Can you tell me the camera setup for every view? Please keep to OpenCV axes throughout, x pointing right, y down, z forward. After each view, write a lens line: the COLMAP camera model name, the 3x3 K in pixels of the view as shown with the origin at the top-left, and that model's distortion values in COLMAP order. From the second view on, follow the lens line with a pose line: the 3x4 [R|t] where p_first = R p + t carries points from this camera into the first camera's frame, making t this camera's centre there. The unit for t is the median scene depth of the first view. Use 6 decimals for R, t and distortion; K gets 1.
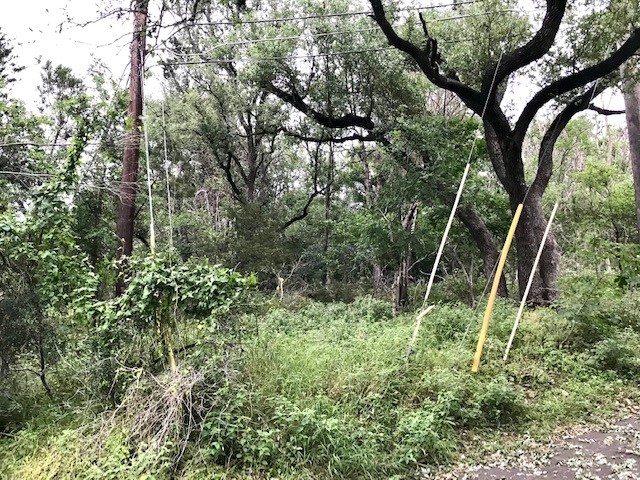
lens RADIAL K [[540.9, 0, 320.0], [0, 540.9, 240.7], [0, 0, 1]] dist [0.011567, 0.000578]
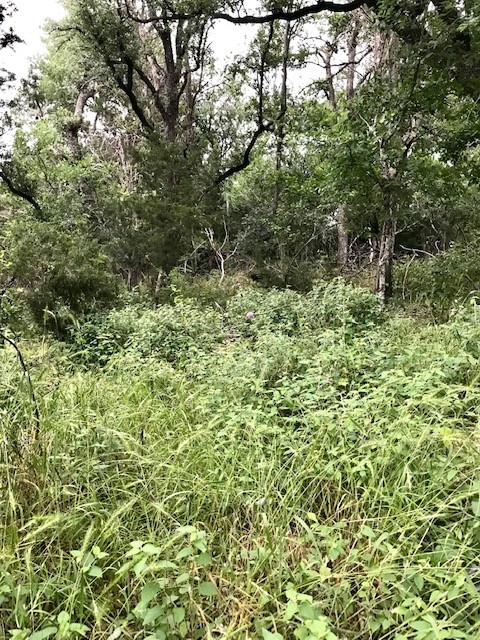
lens RADIAL K [[540.9, 0, 240.7], [0, 540.9, 320.1], [0, 0, 1]] dist [0.011567, 0.000578]
pose [[0.997501, 0.016344, -0.068731, 0.019289], [-0.003597, 0.983358, 0.181644, 0.027423], [0.070556, -0.180943, 0.980959, 0.284707]]
